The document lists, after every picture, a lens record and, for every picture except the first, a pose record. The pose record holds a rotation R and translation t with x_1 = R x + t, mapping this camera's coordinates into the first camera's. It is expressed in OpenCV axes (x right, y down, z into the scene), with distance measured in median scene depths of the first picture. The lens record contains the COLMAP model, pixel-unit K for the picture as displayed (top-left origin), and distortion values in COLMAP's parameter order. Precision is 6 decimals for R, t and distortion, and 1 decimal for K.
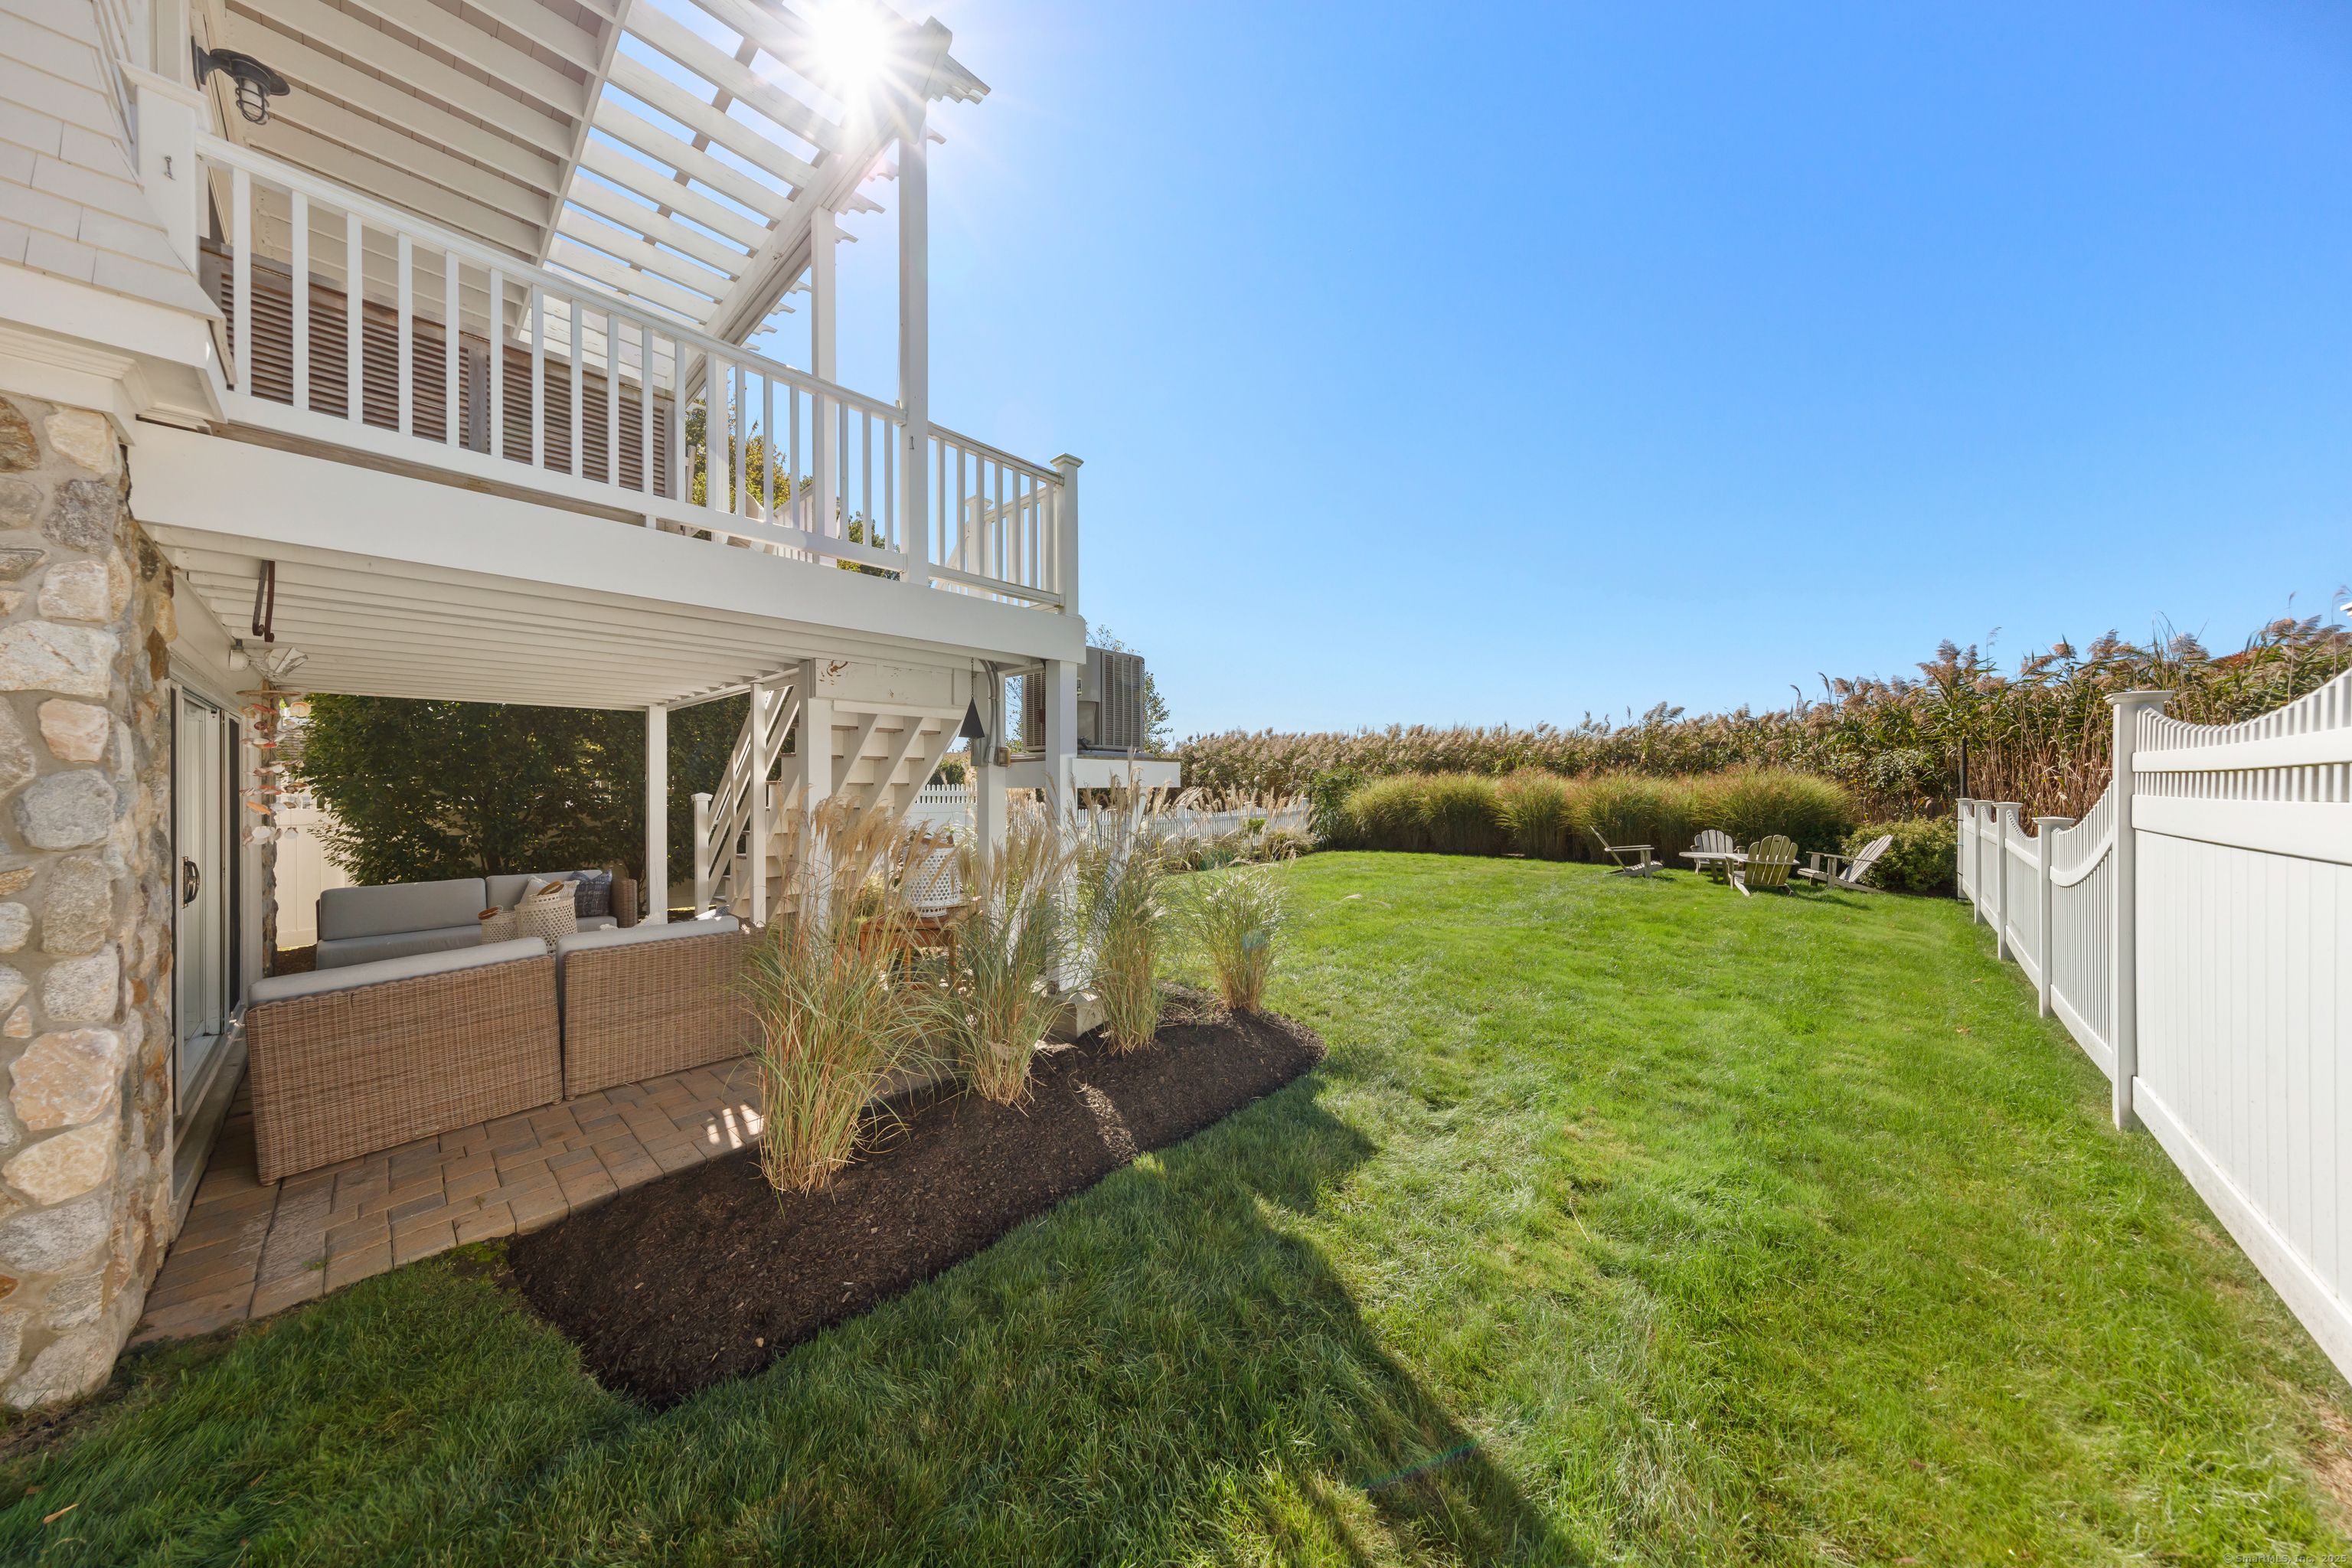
lens RADIAL K [[784.5, 0, 1185.1], [0, 784.5, 782.9], [0, 0, 1]] dist [0.000269, -0.000018]
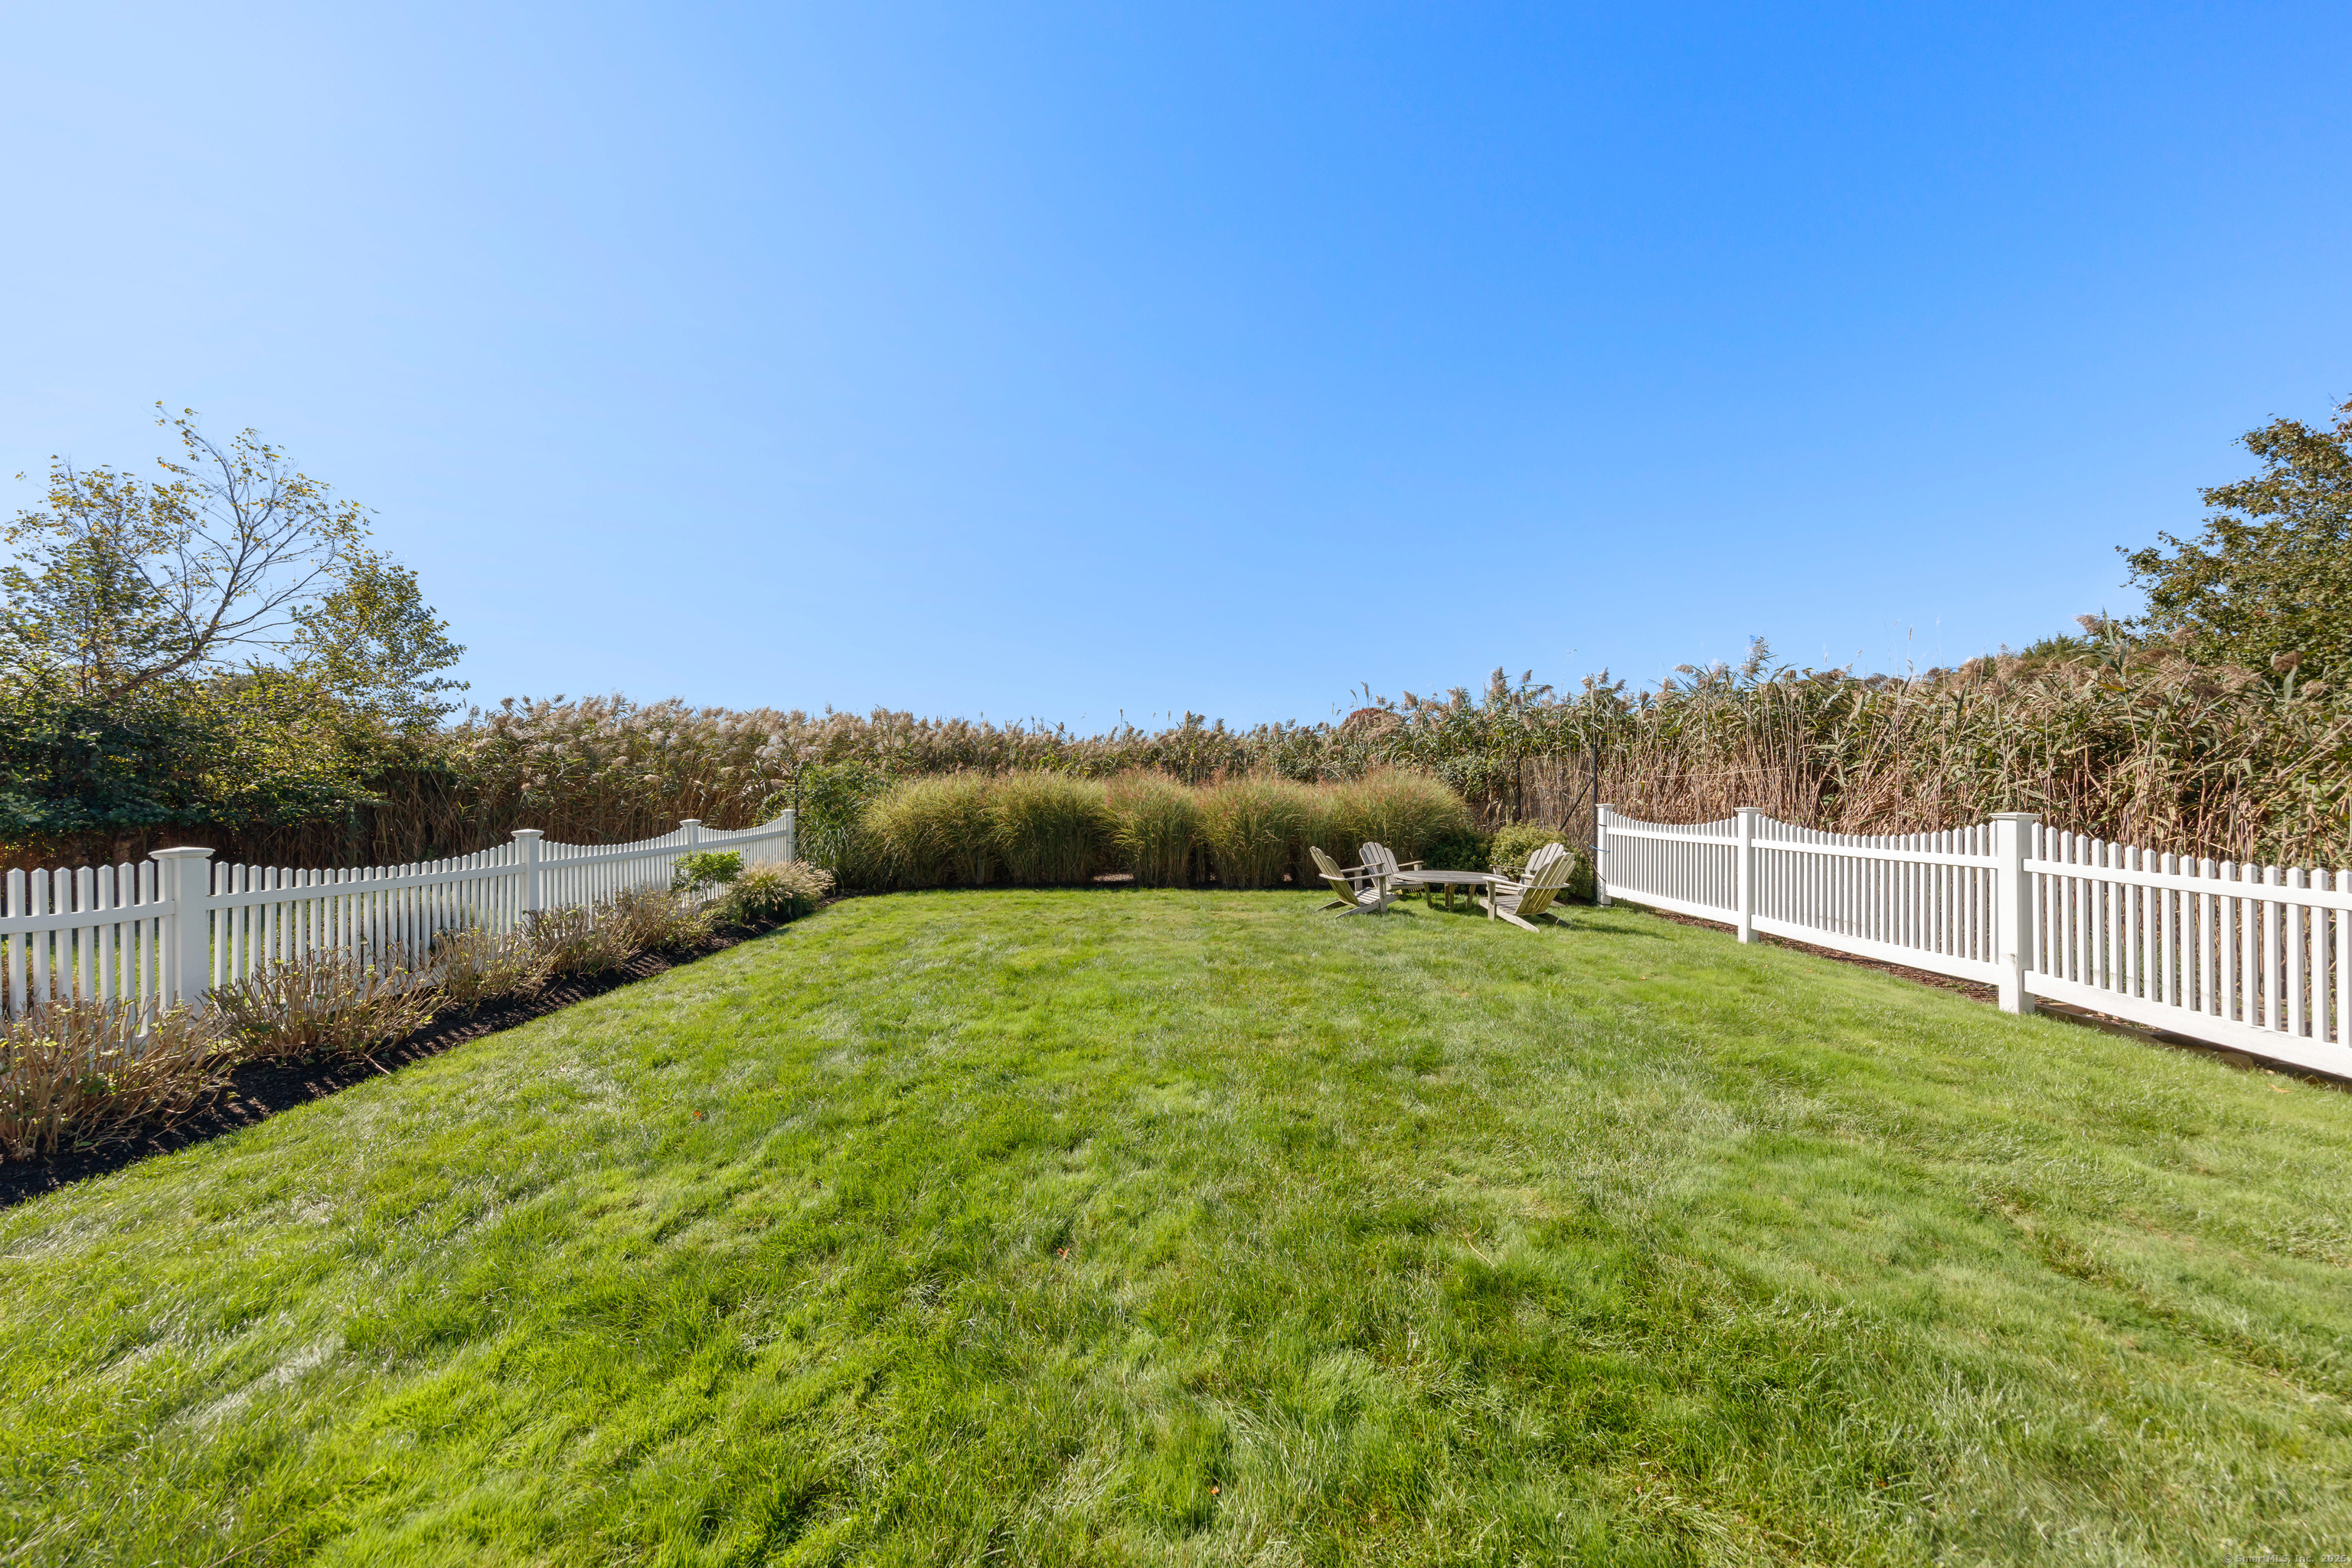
lens RADIAL K [[784.5, 0, 1185.1], [0, 784.5, 782.9], [0, 0, 1]] dist [0.000269, -0.000018]
pose [[0.706826, -0.002466, 0.707383, -0.064735], [-0.001900, 0.999984, 0.005384, -0.007119], [-0.707385, -0.005150, 0.706810, 0.392430]]
